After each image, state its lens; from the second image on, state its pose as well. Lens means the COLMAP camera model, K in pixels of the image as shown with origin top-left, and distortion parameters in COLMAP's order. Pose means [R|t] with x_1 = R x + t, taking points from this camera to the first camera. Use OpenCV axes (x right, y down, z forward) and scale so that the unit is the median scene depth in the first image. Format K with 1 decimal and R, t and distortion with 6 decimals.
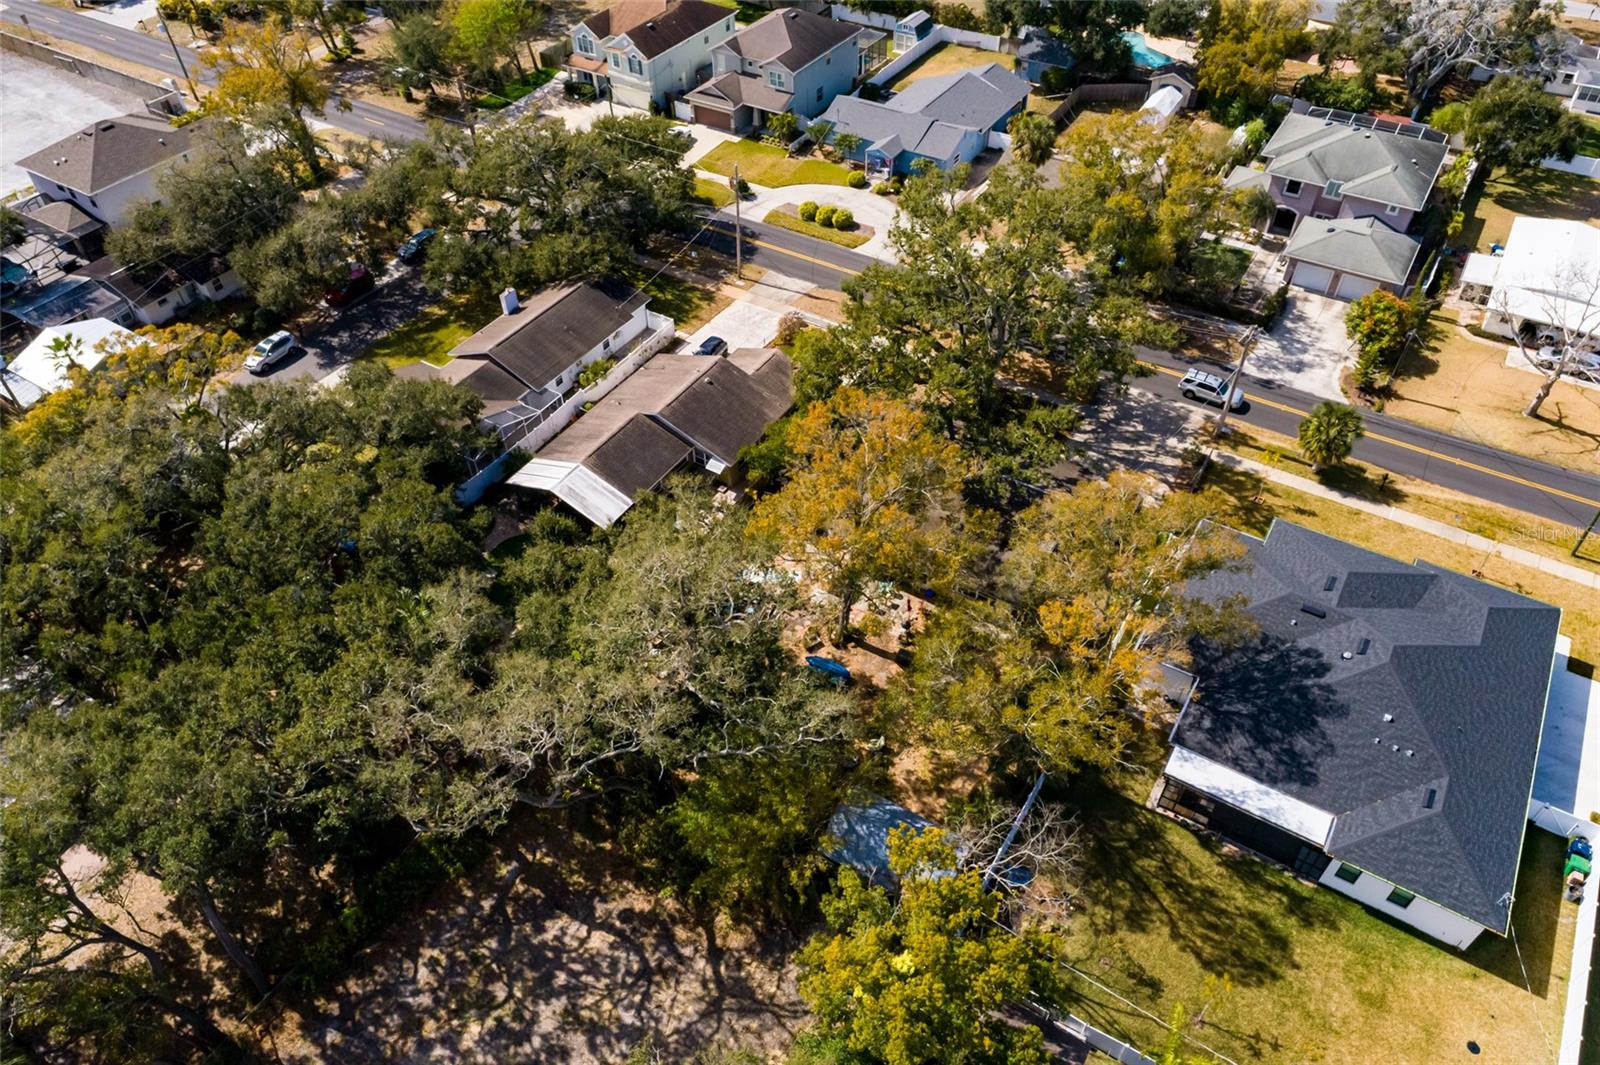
lens RADIAL K [[1101.5, 0, 804.3], [0, 1101.5, 524.8], [0, 0, 1]] dist [-0.003096, 0.007923]
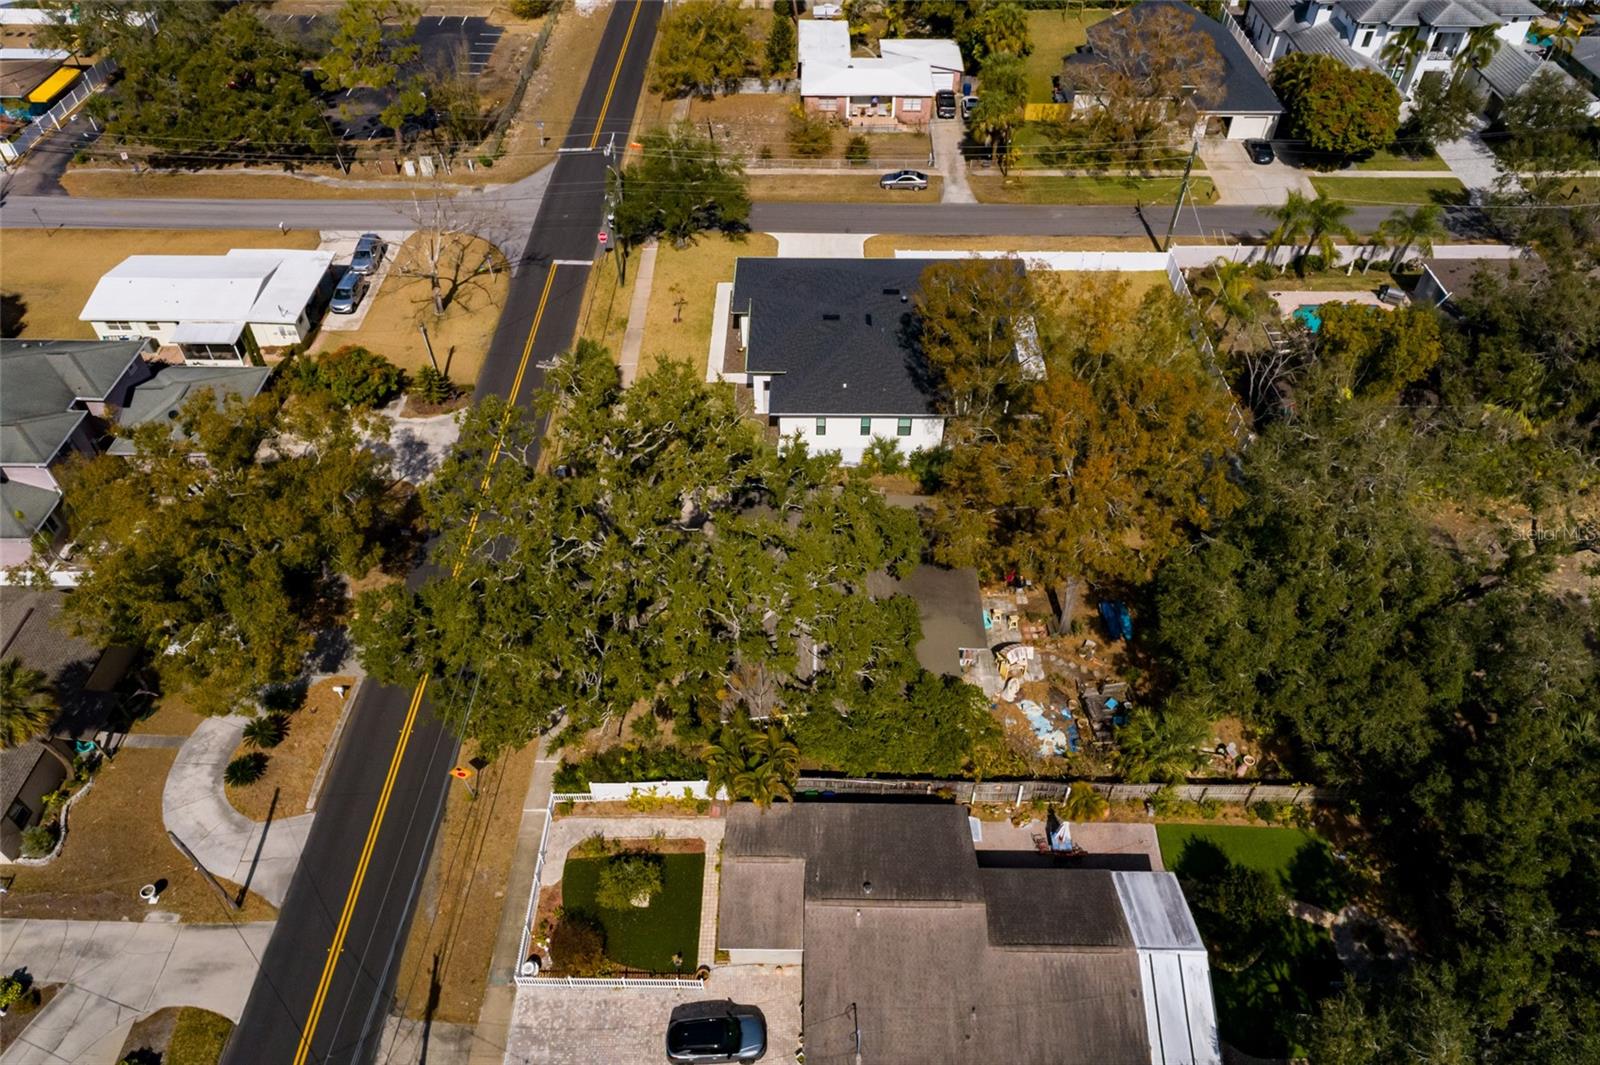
lens RADIAL K [[1101.5, 0, 803.3], [0, 1101.5, 532.7], [0, 0, 1]] dist [-0.003096, 0.007923]
pose [[-0.527550, -0.583638, 0.617299, -0.329997], [0.596955, 0.262319, 0.758178, -0.667780], [-0.604431, 0.768476, 0.210019, 0.745887]]
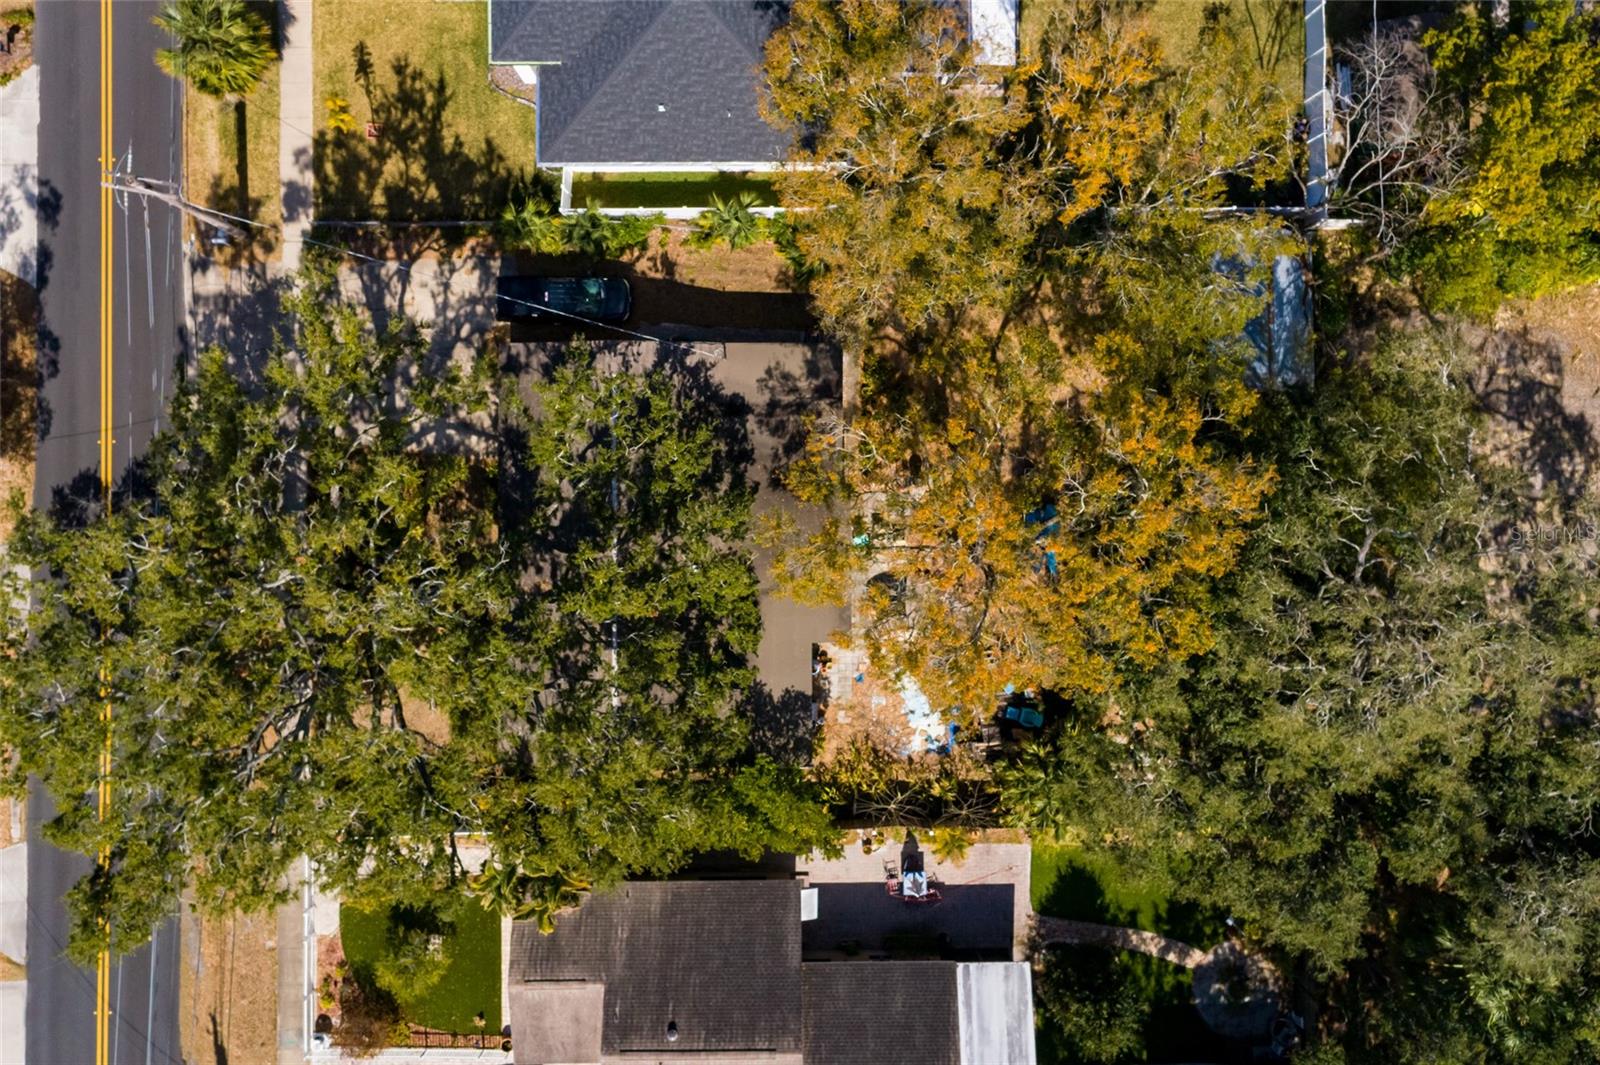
lens RADIAL K [[1101.5, 0, 800.0], [0, 1101.5, 537.0], [0, 0, 1]] dist [-0.003096, 0.007923]
pose [[-0.538120, -0.842851, 0.005356, 0.084085], [0.579384, -0.365280, 0.728618, -0.396740], [-0.612160, 0.395187, 0.684899, 0.500145]]
